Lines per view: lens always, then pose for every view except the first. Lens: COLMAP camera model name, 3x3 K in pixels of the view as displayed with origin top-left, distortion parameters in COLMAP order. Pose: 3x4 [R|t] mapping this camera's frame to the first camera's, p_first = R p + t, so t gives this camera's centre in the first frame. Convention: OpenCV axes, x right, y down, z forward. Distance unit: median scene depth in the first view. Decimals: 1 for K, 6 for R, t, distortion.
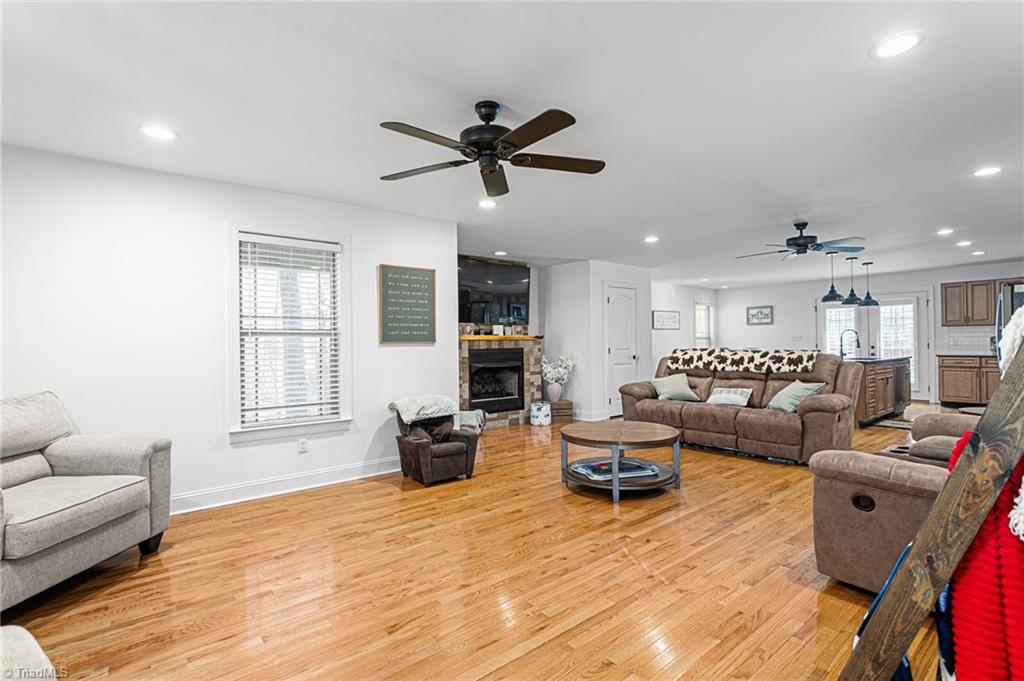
lens RADIAL K [[494.8, 0, 513.6], [0, 494.8, 341.0], [0, 0, 1]] dist [0.001106, 0.001430]
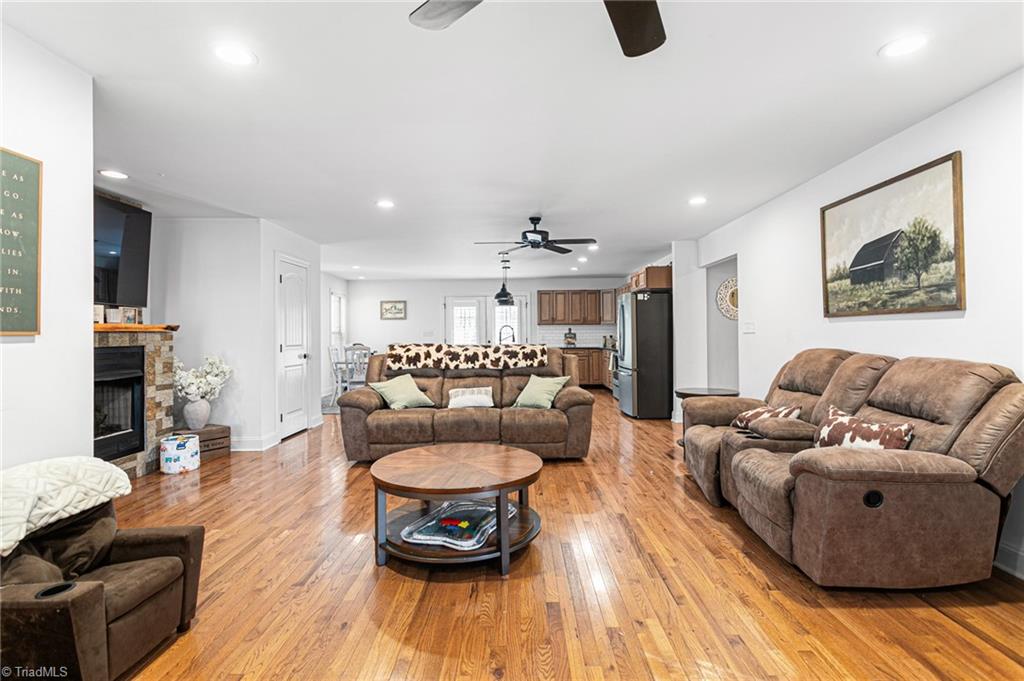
lens RADIAL K [[494.8, 0, 515.8], [0, 494.8, 331.8], [0, 0, 1]] dist [0.001106, 0.001430]
pose [[0.638288, 0.010343, 0.769728, -0.159246], [-0.002112, 0.999930, -0.011685, 0.003543], [-0.769795, 0.005833, 0.638265, 0.296576]]
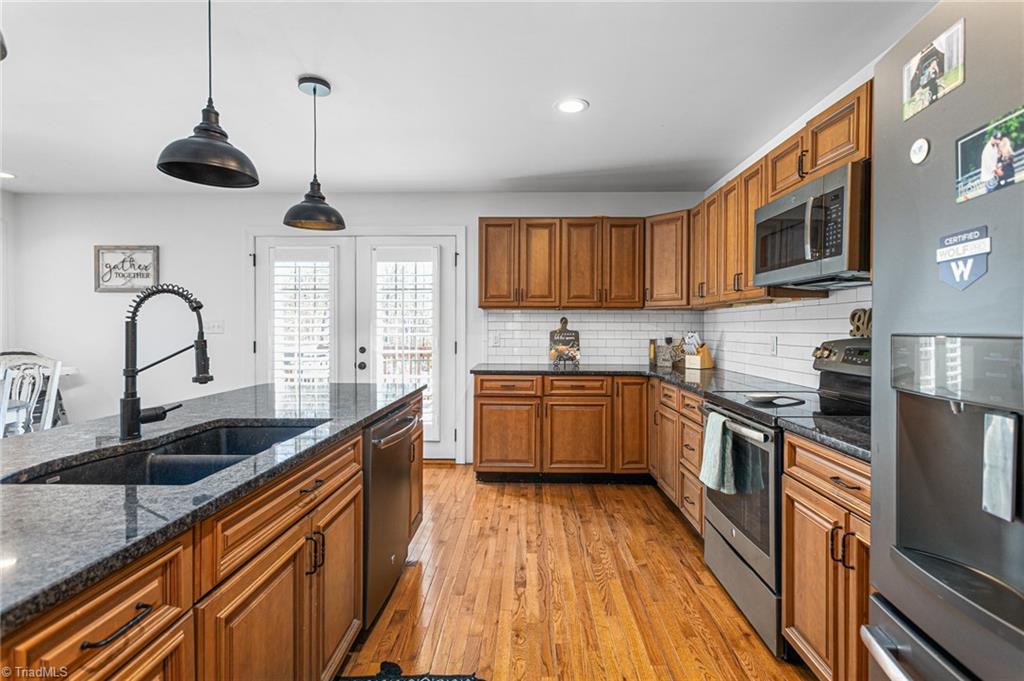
lens RADIAL K [[510.2, 0, 523.9], [0, 510.2, 331.7], [0, 0, 1]] dist [-0.003888, 0.000815]
pose [[0.659412, 0.009504, 0.751721, 0.628988], [-0.013525, 0.999908, -0.000777, -0.008298], [-0.751660, -0.009655, 0.659480, 0.773700]]
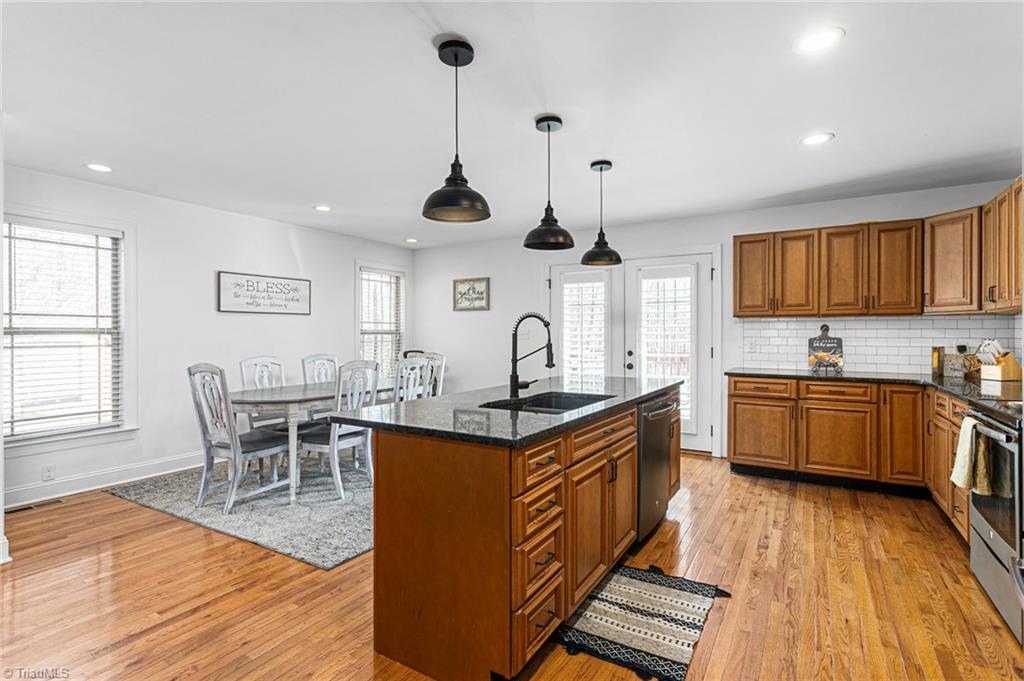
lens RADIAL K [[494.8, 0, 514.0], [0, 494.8, 335.5], [0, 0, 1]] dist [0.001106, 0.001430]
pose [[0.947583, 0.012158, 0.319279, 0.567087], [-0.013611, 0.999905, 0.002319, -0.009443], [-0.319220, -0.006543, 0.947658, 0.688441]]
